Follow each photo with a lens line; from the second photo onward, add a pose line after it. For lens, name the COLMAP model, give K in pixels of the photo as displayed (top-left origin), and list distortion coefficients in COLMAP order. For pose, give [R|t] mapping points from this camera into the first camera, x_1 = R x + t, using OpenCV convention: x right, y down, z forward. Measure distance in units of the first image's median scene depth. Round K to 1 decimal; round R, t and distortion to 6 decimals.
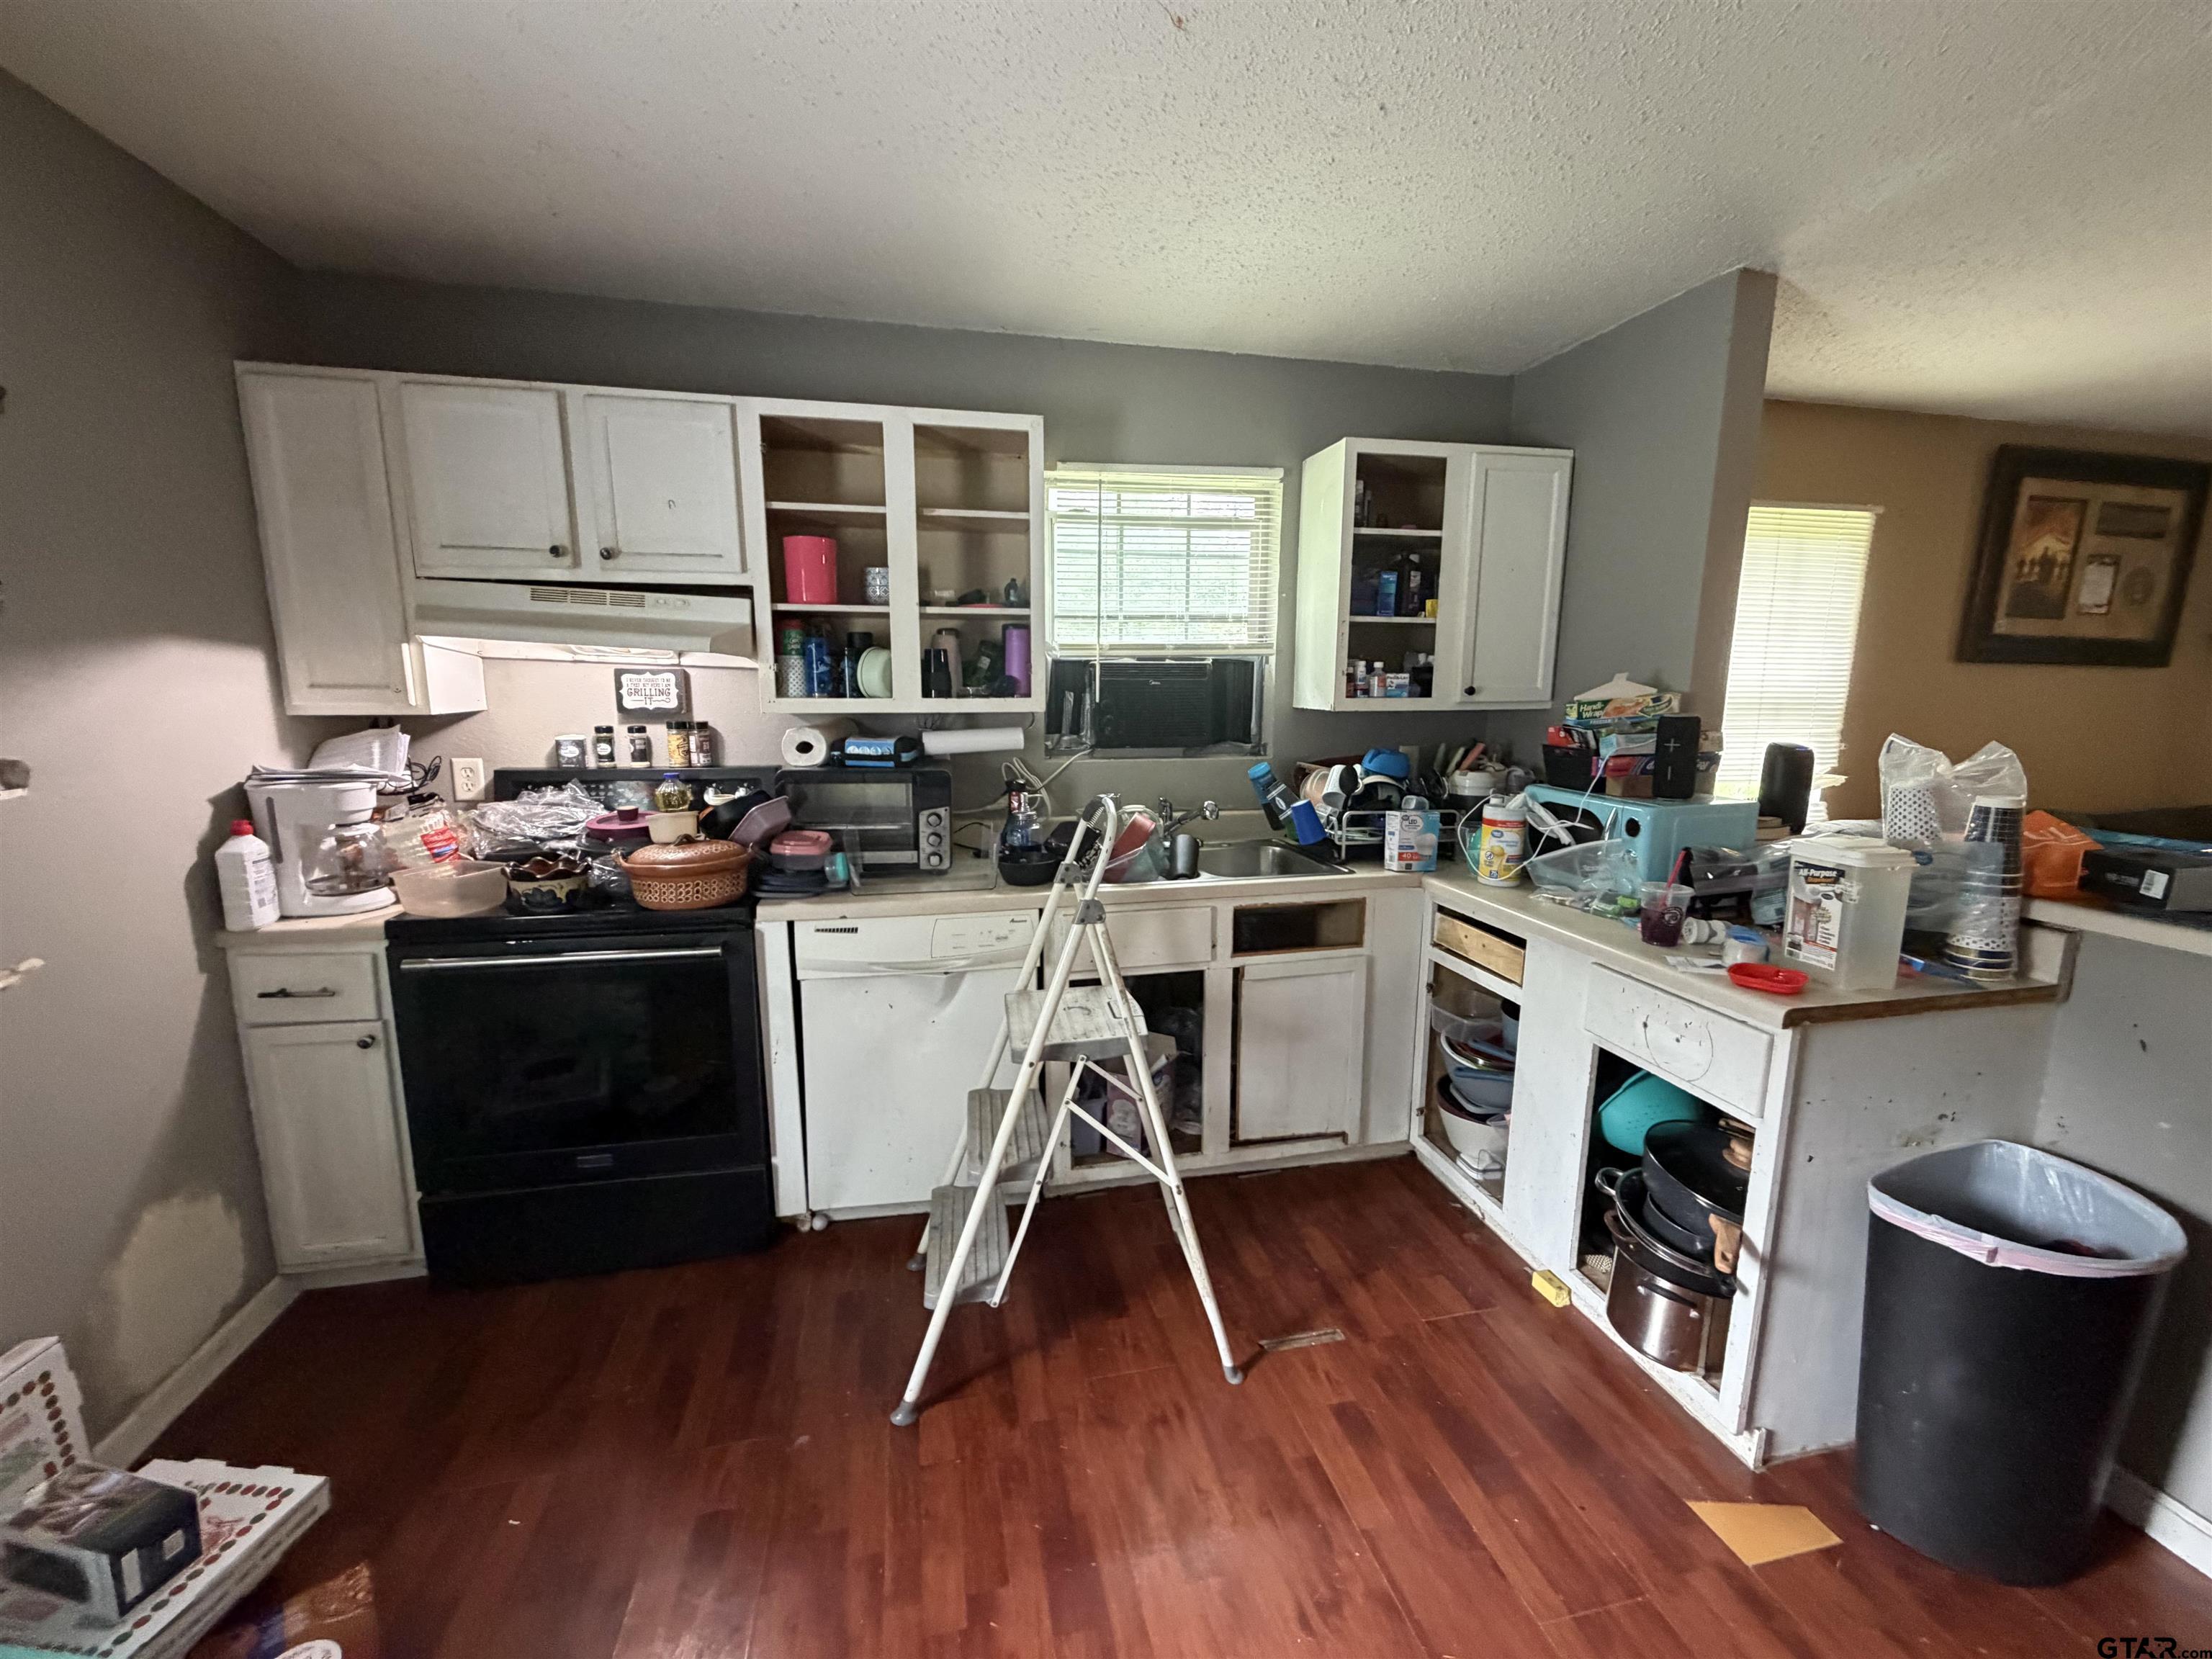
lens RADIAL K [[881.0, 0, 1089.6], [0, 881.0, 825.1], [0, 0, 1]] dist [0.000570, 0.000555]
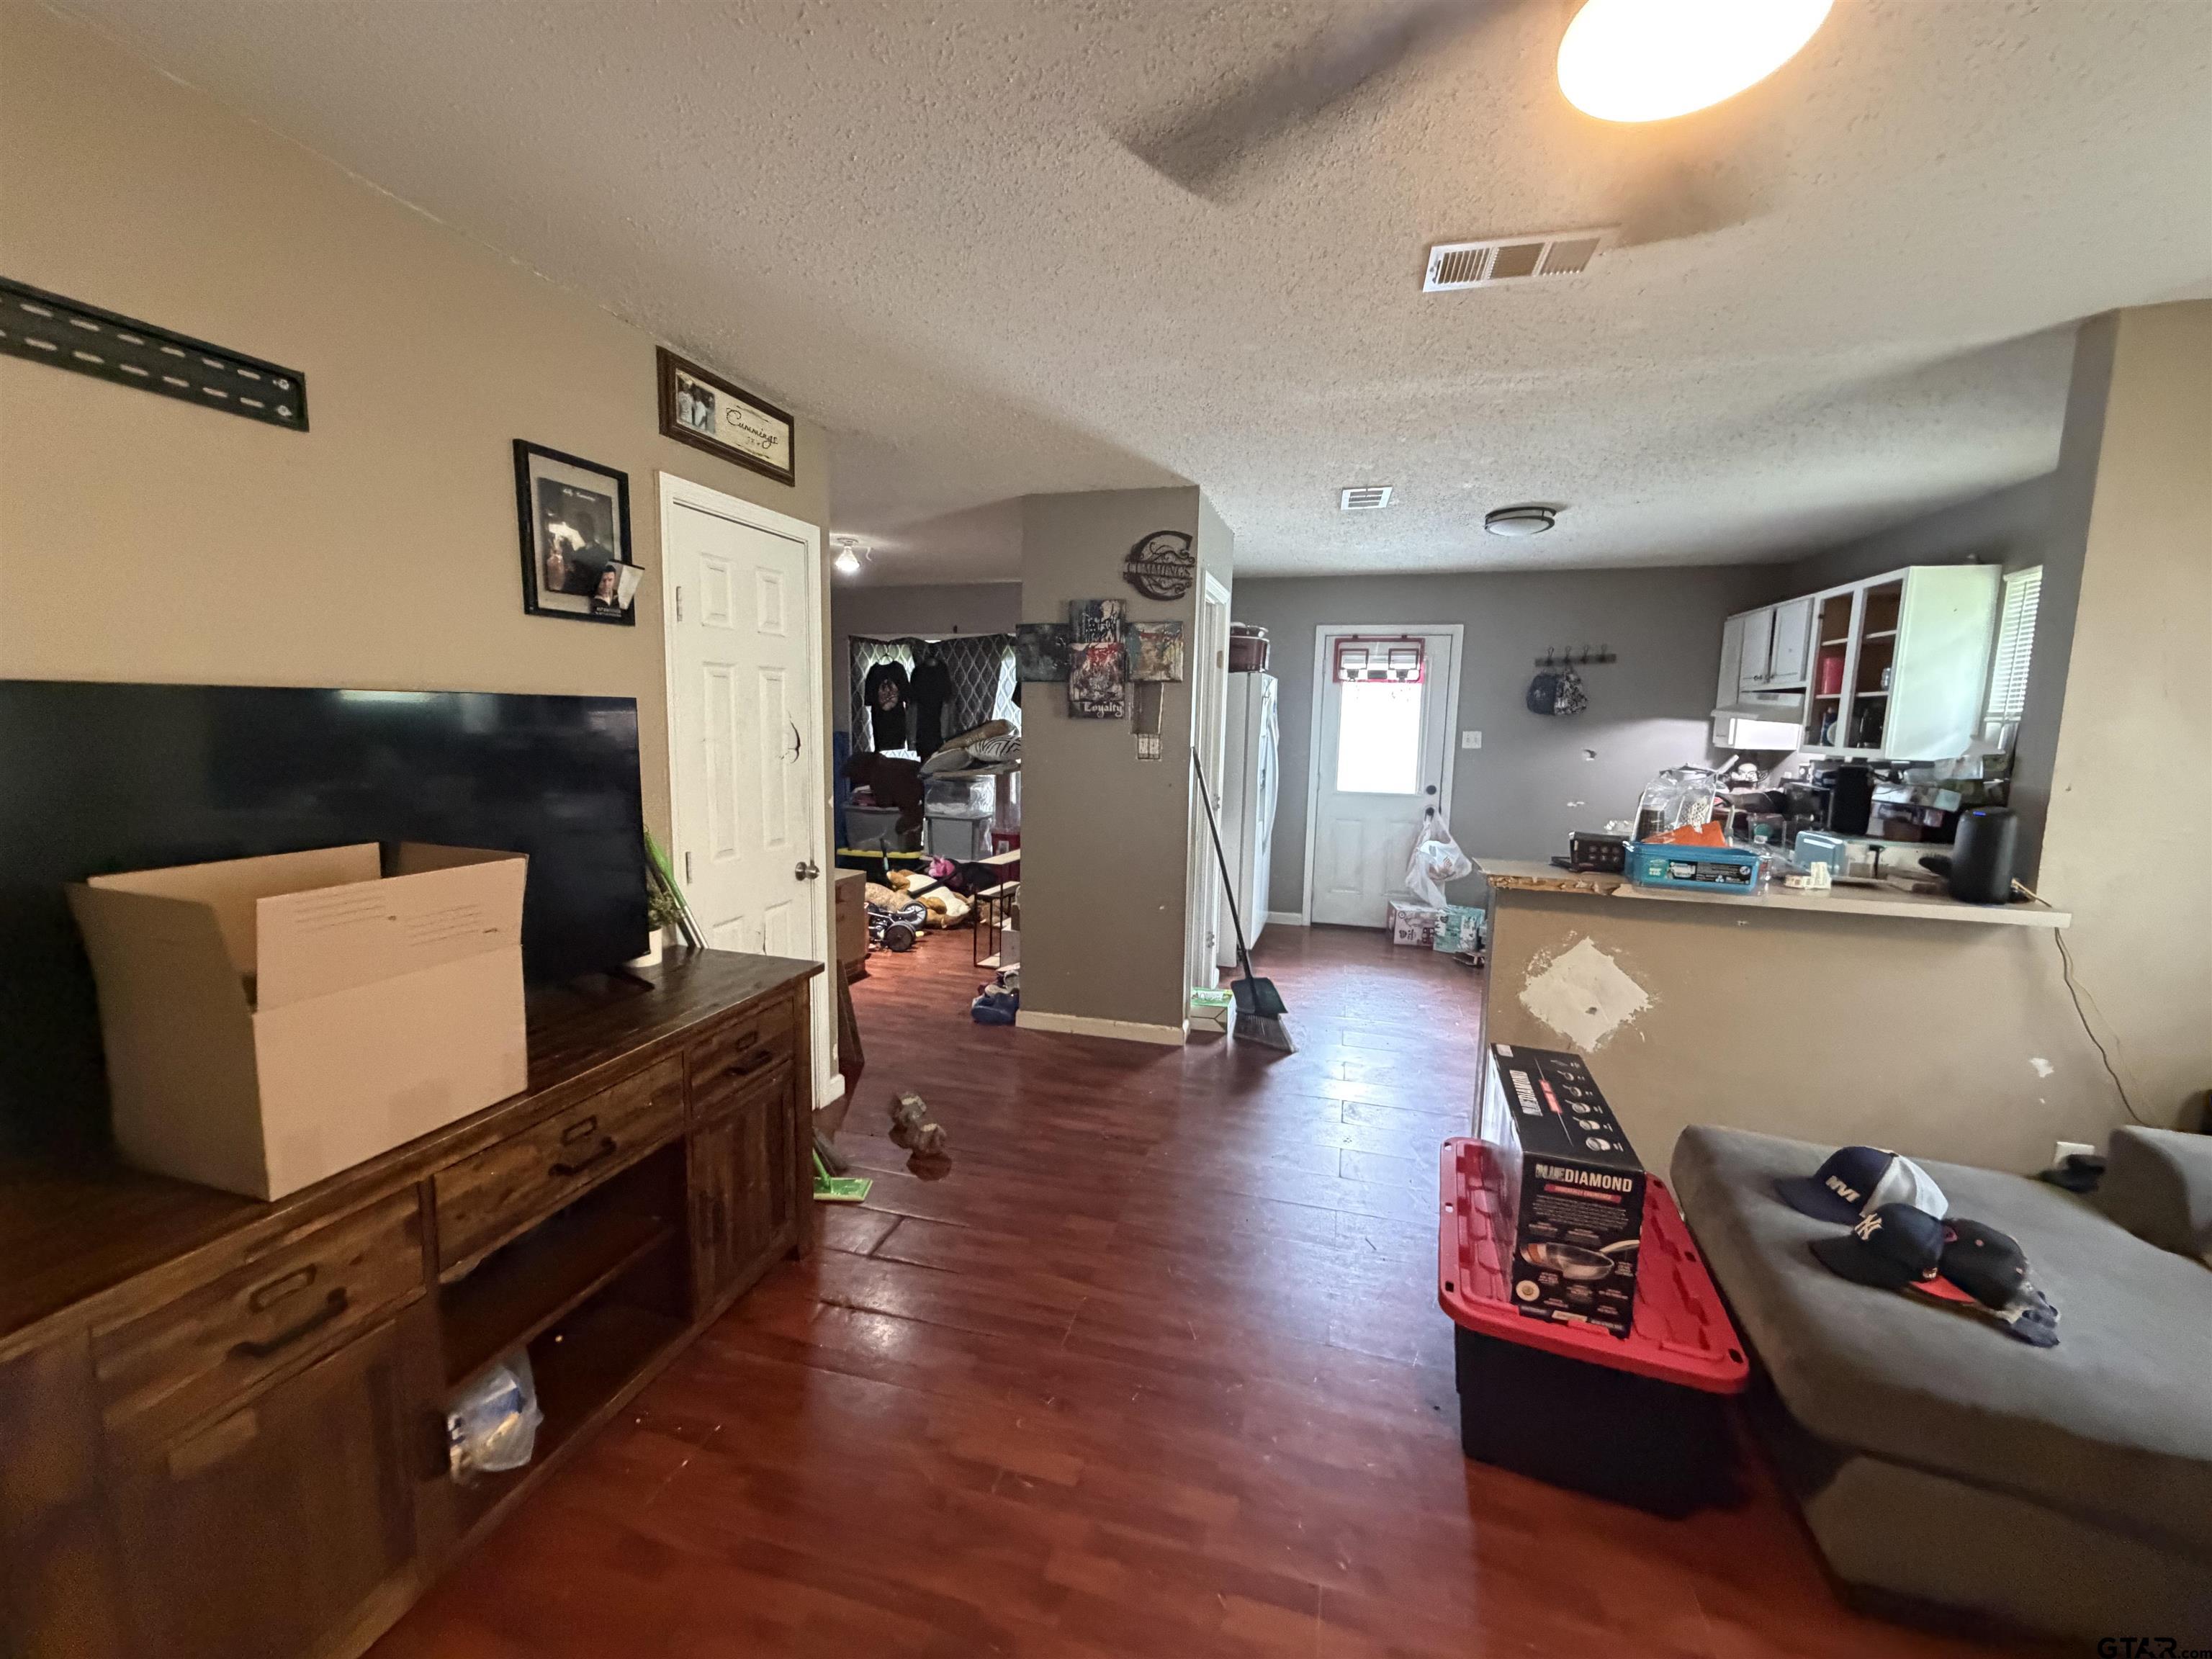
lens RADIAL K [[881.0, 0, 1100.8], [0, 881.0, 826.3], [0, 0, 1]] dist [0.000570, 0.000555]
pose [[-0.468901, 0.104153, -0.877088, 2.285834], [-0.162438, 0.965917, 0.201542, -0.130643], [0.868185, 0.236976, -0.436001, 0.640892]]
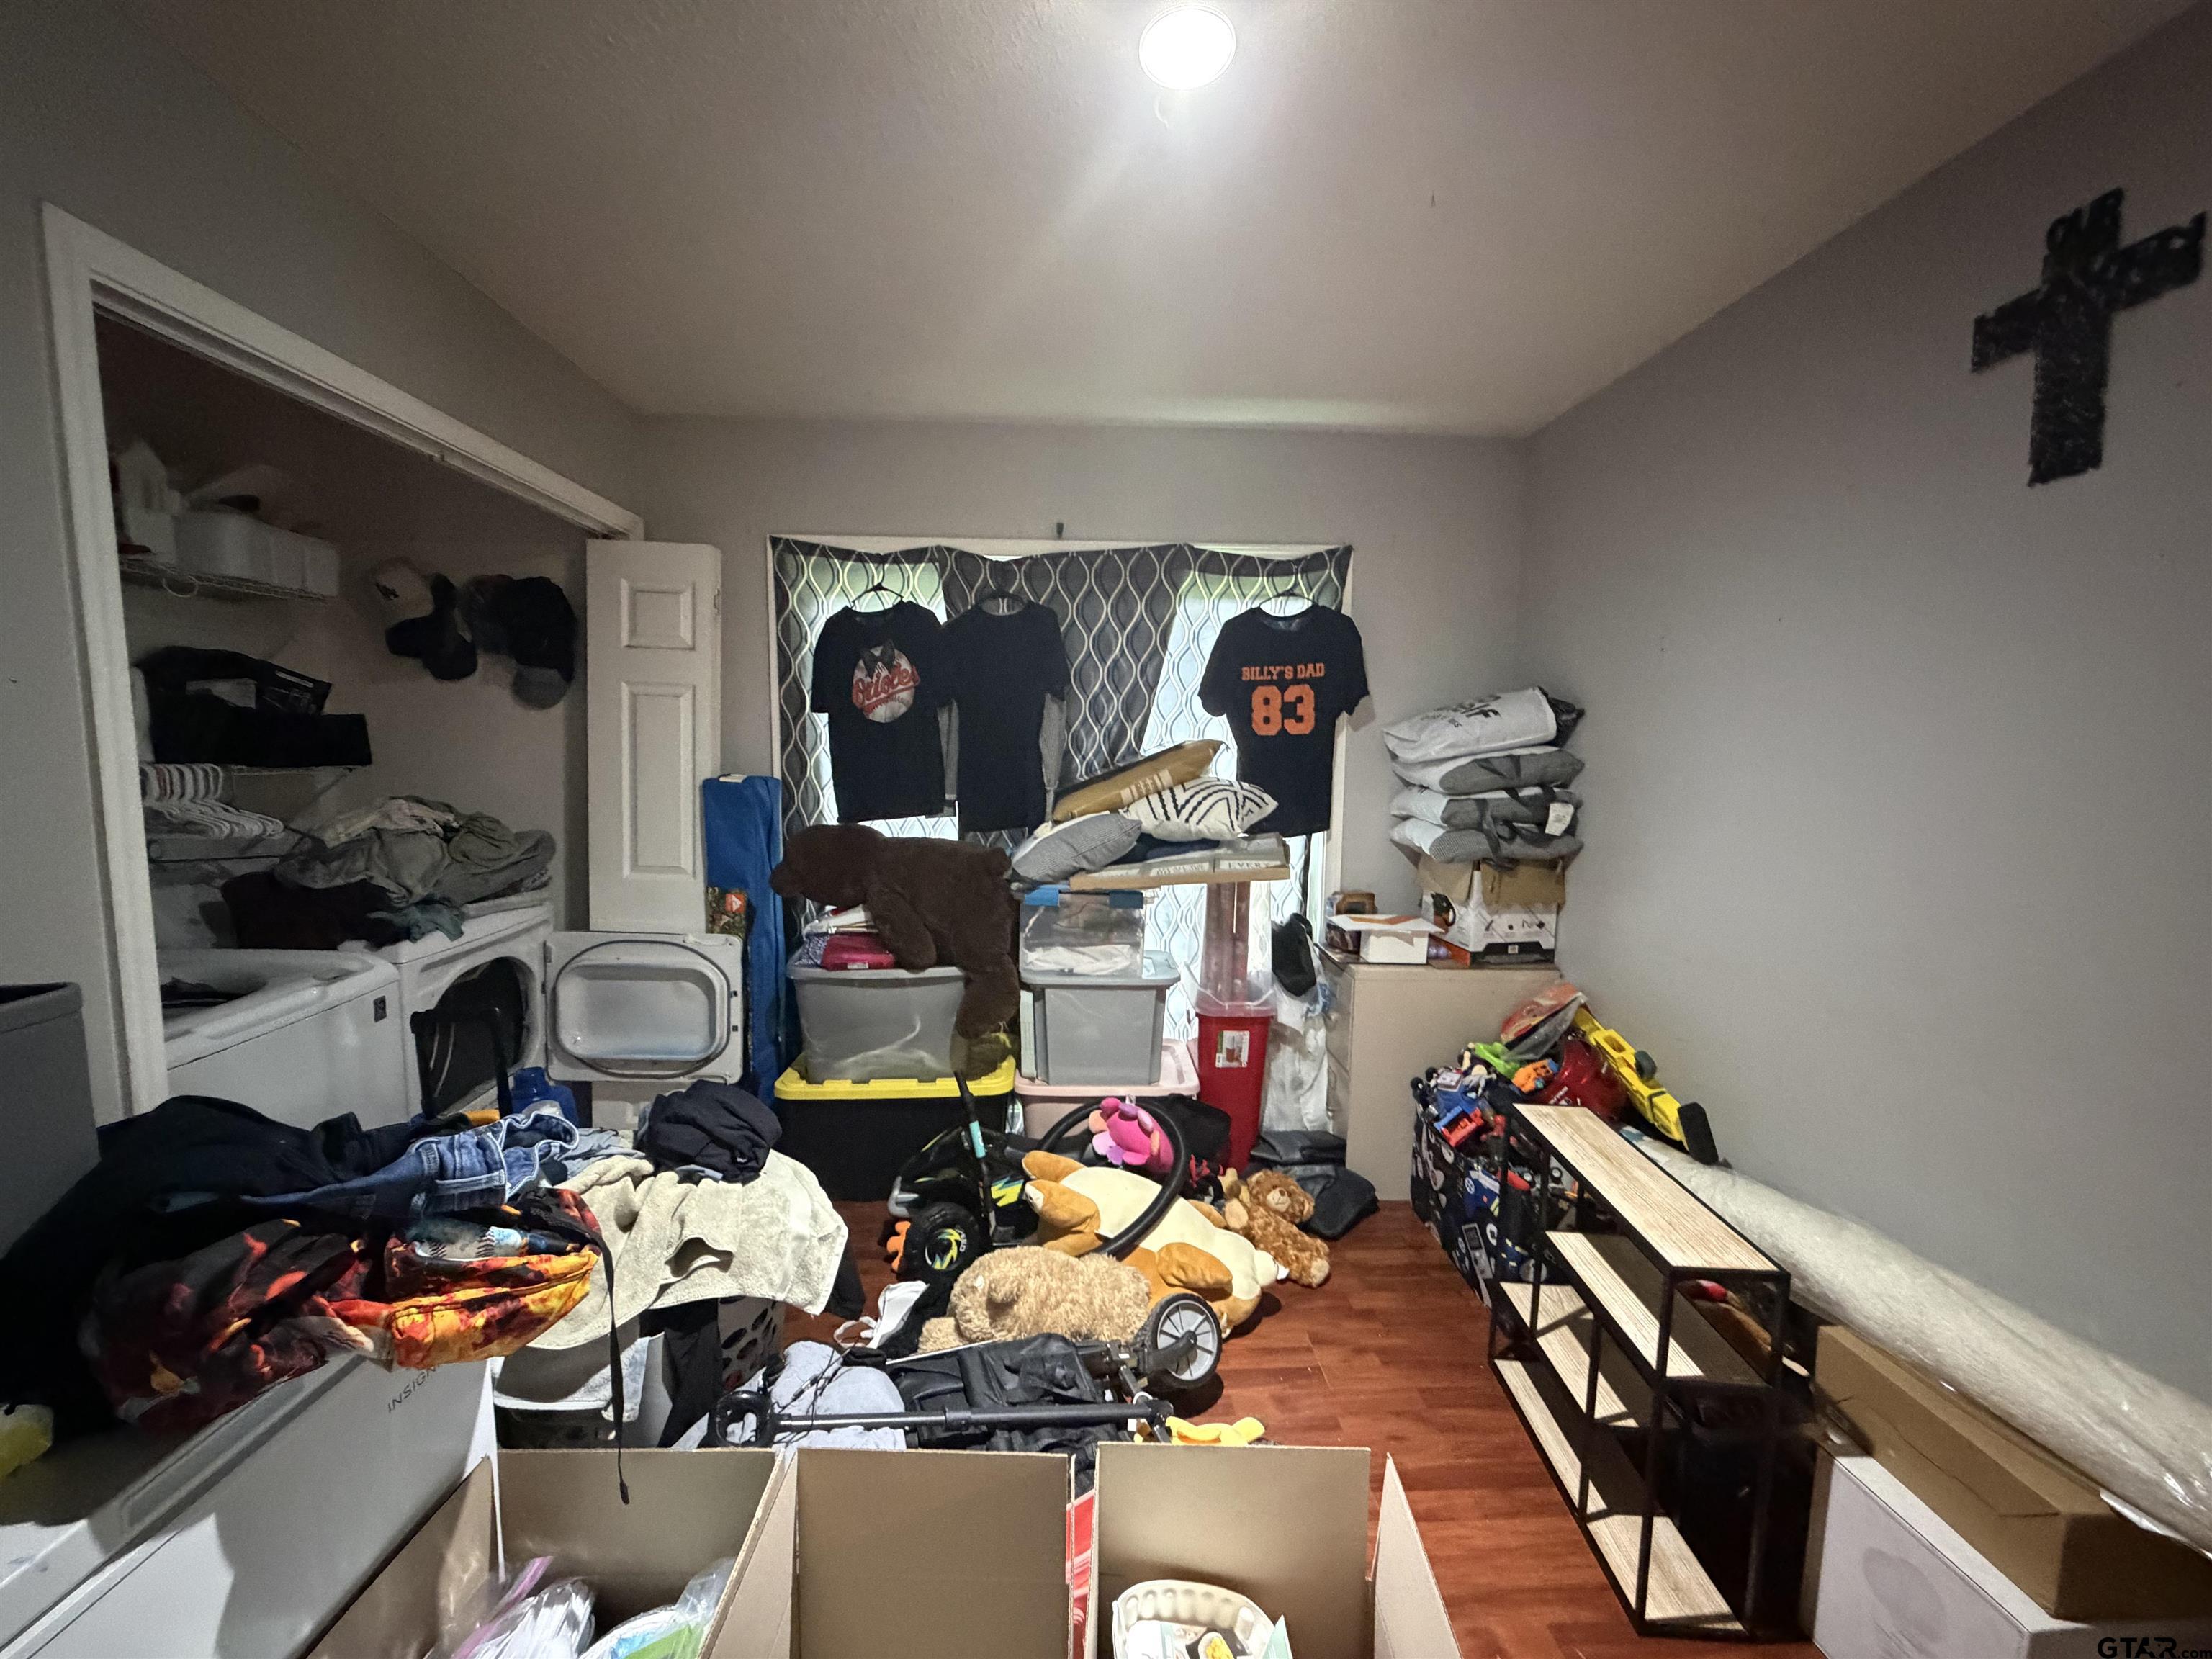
lens RADIAL K [[881.0, 0, 1101.8], [0, 881.0, 828.2], [0, 0, 1]] dist [0.000570, 0.000555]
pose [[-0.162223, 0.096866, -0.981988, 0.991739], [-0.168530, 0.977828, 0.124296, 0.183918], [0.972256, 0.185658, -0.142301, -1.074745]]
